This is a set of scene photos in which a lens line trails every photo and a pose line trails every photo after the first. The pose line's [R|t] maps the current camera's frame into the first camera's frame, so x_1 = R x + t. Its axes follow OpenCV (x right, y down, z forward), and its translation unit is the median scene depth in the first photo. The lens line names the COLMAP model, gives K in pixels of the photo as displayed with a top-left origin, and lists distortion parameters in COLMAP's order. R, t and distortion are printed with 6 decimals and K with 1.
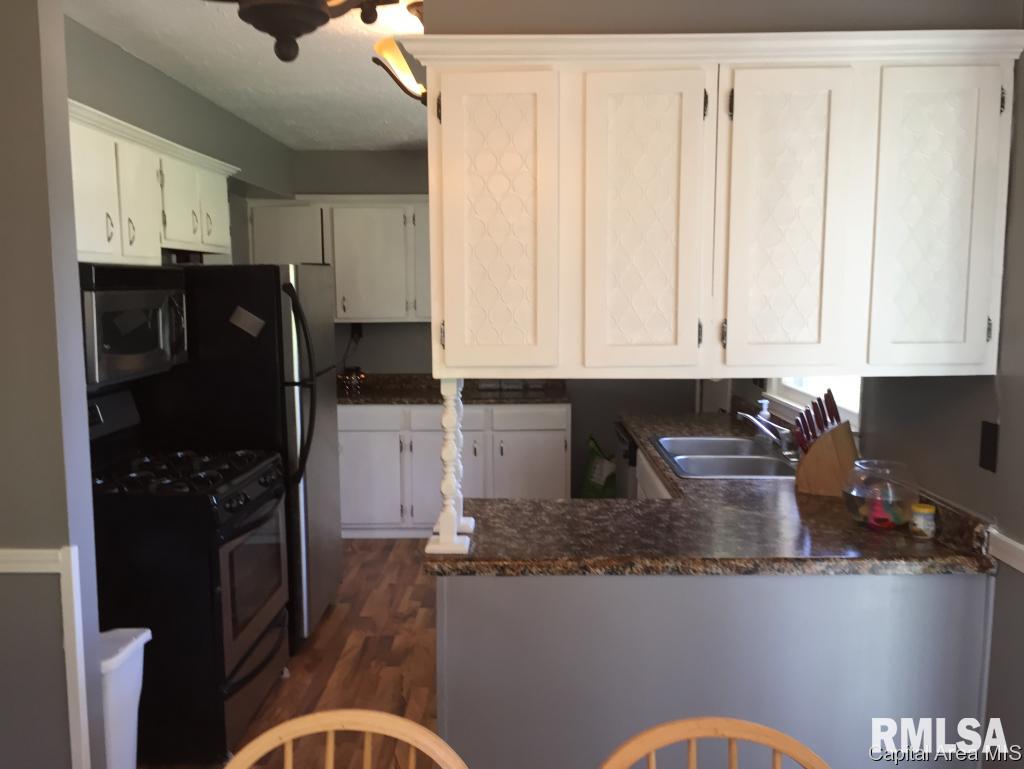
lens RADIAL K [[873.0, 0, 513.0], [0, 873.0, 379.2], [0, 0, 1]] dist [0.081318, -0.103268]
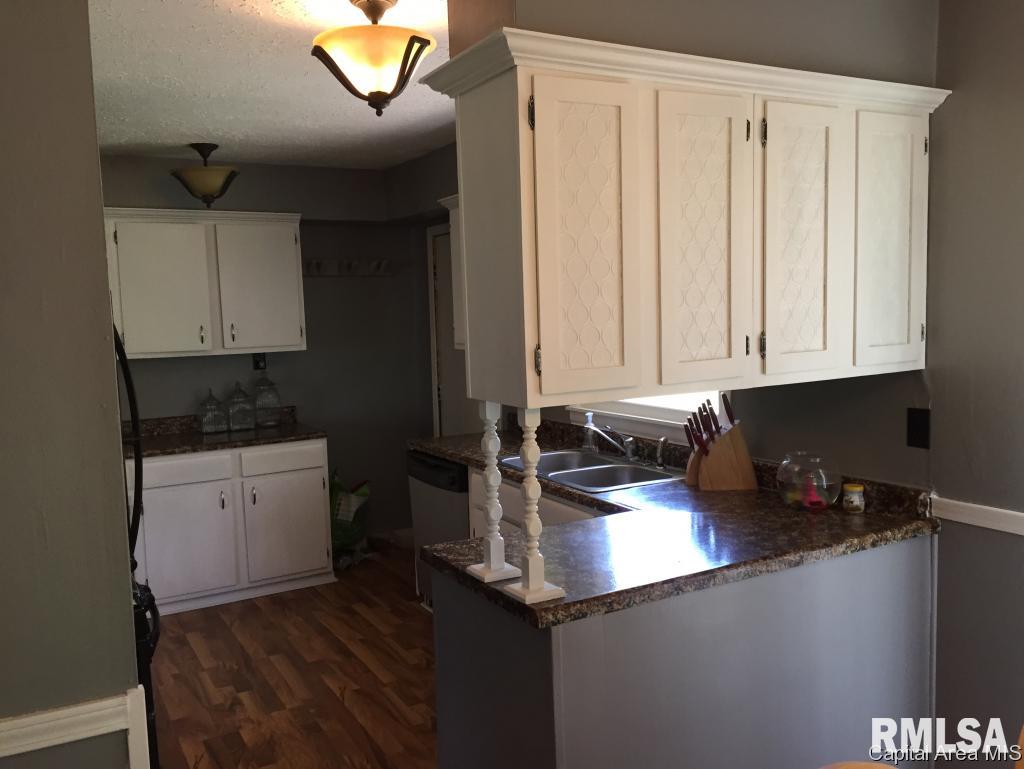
lens RADIAL K [[878.4, 0, 512.0], [0, 878.4, 384.5], [0, 0, 1]] dist [0.075666, -0.095765]
pose [[0.864960, -0.067761, 0.497245, -0.559838], [0.079725, 0.996813, -0.002844, -0.025566], [-0.495468, 0.042103, 0.867606, 0.218521]]
